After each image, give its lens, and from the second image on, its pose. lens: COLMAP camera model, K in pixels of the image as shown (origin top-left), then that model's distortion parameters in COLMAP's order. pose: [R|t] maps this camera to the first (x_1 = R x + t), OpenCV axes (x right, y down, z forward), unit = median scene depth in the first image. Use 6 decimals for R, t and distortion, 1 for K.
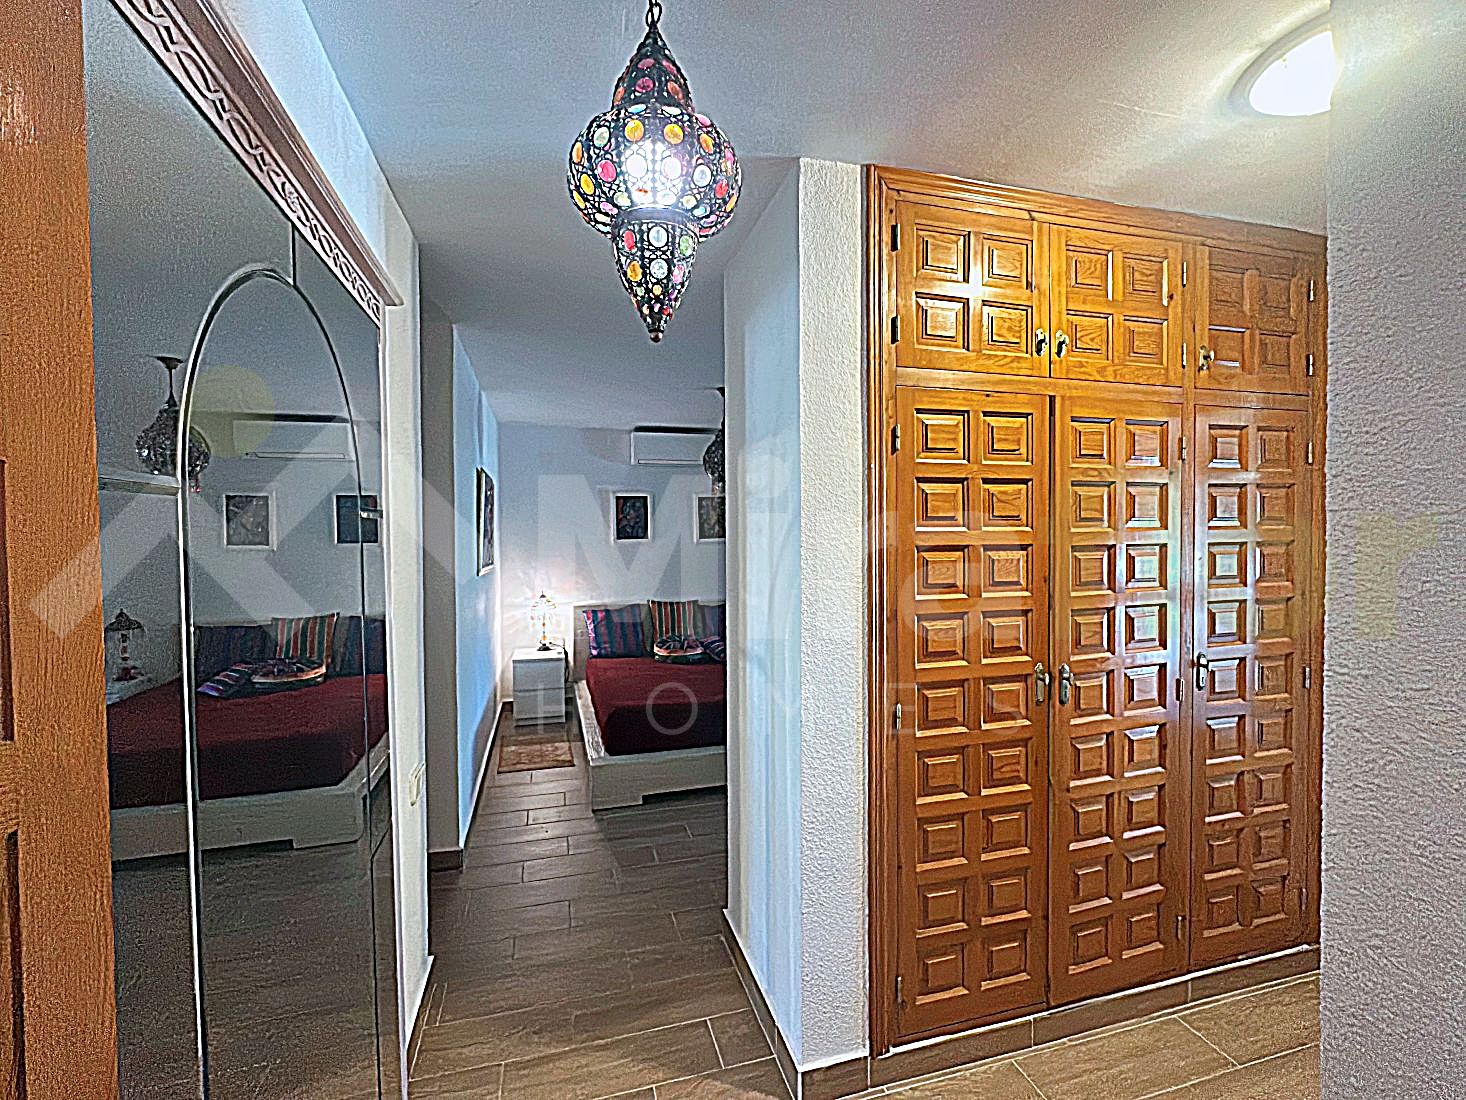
lens RADIAL K [[645.8, 0, 732.0], [0, 645.8, 551.1], [0, 0, 1]] dist [0.003573, -0.002404]
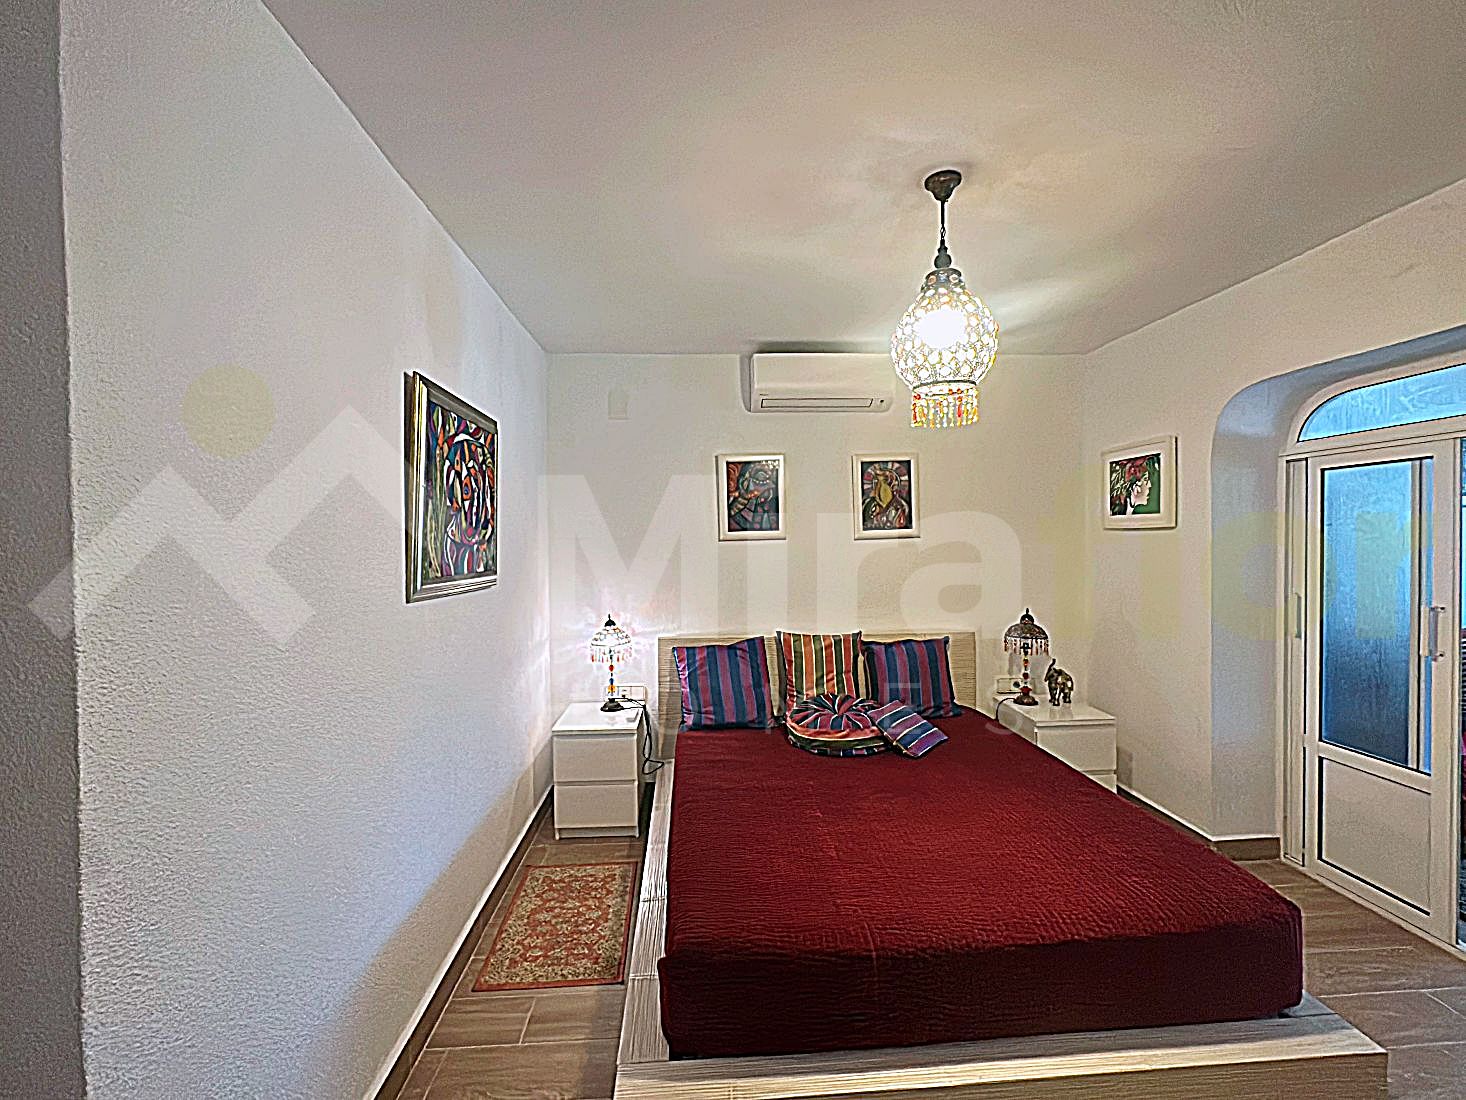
lens RADIAL K [[645.8, 0, 733.1], [0, 645.8, 545.4], [0, 0, 1]] dist [0.003573, -0.002404]
pose [[0.976614, 0.000224, -0.215001, -0.042808], [-0.001538, 0.999981, -0.005941, -0.001525], [0.214996, 0.006133, 0.976596, 0.416566]]
